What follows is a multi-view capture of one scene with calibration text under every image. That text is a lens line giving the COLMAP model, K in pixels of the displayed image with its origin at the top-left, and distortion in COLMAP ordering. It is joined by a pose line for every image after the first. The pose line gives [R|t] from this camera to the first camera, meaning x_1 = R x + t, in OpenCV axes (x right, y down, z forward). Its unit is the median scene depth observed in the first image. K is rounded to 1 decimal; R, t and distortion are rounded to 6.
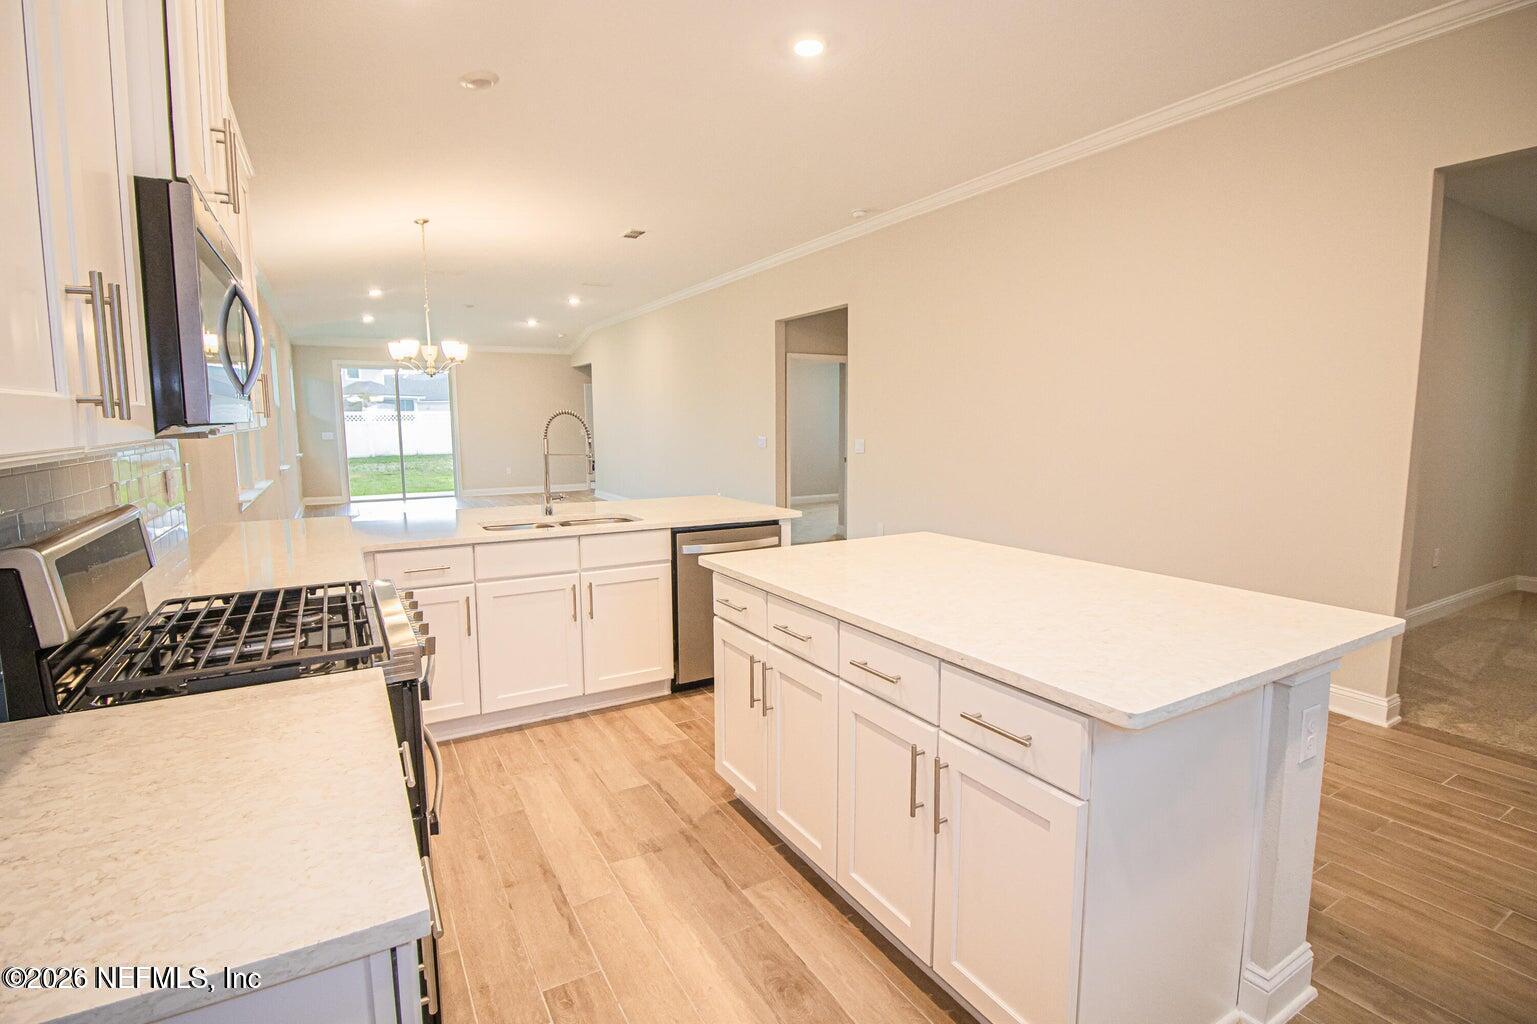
lens RADIAL K [[738.1, 0, 768.5], [0, 738.1, 505.0], [0, 0, 1]] dist [-0.016630, -0.000820]
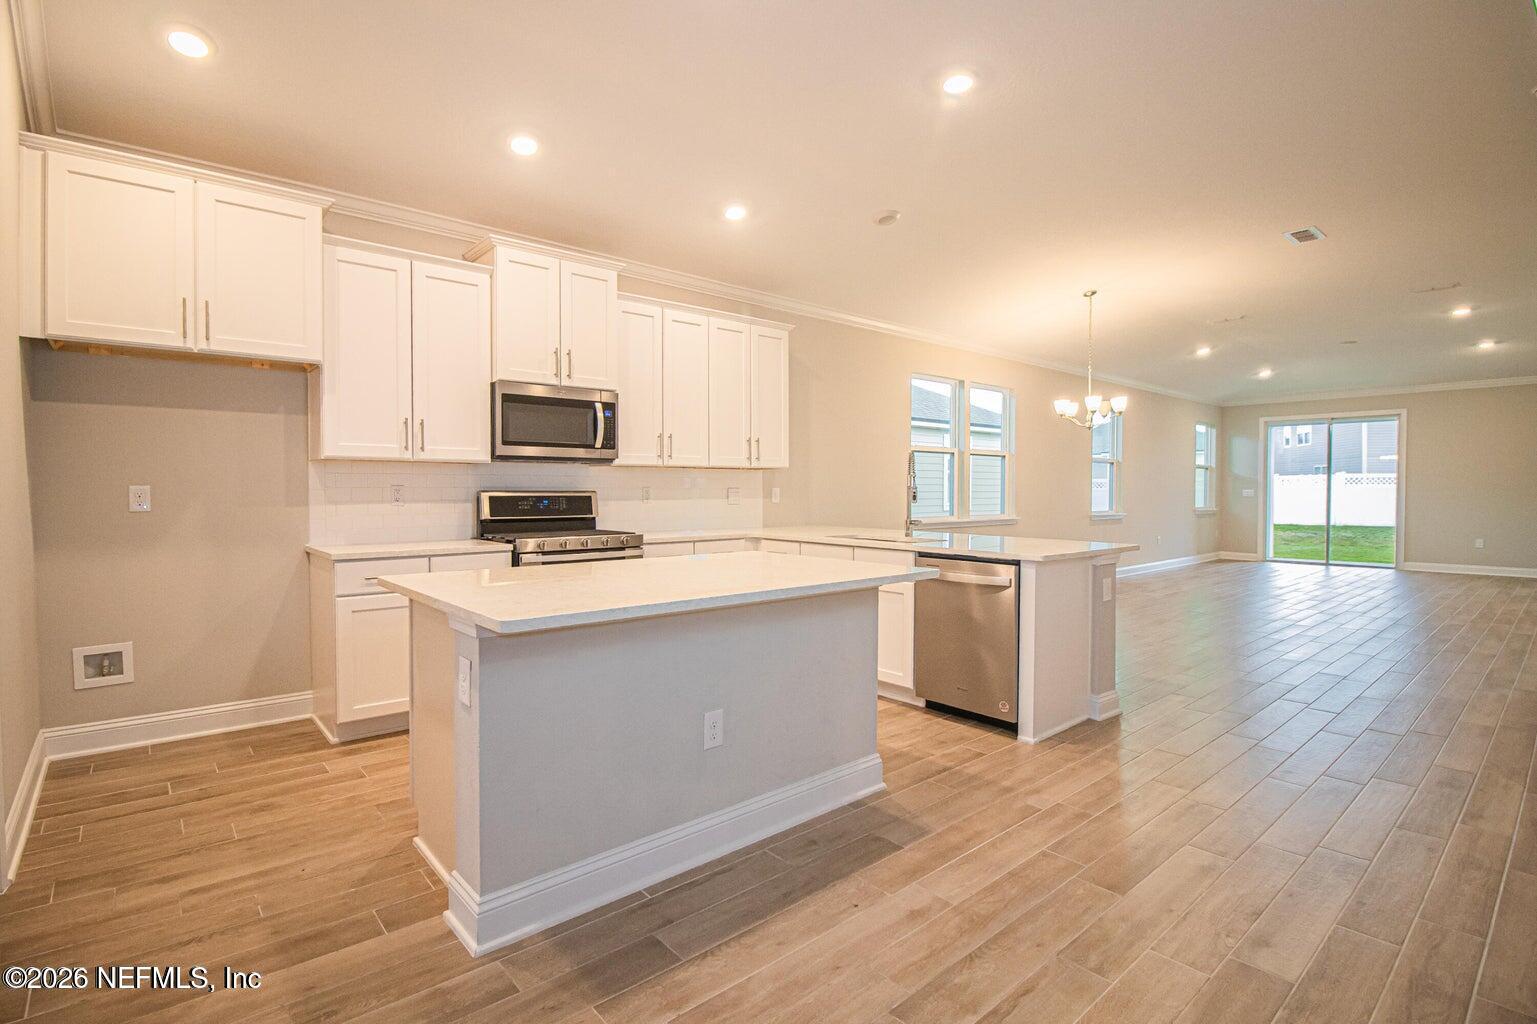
lens RADIAL K [[738.1, 0, 768.5], [0, 738.1, 505.0], [0, 0, 1]] dist [-0.016630, -0.000820]
pose [[0.187200, 0.027731, -0.981930, 0.413022], [-0.116800, 0.993139, 0.005780, -0.008763], [0.975353, 0.113607, 0.189154, 0.252144]]
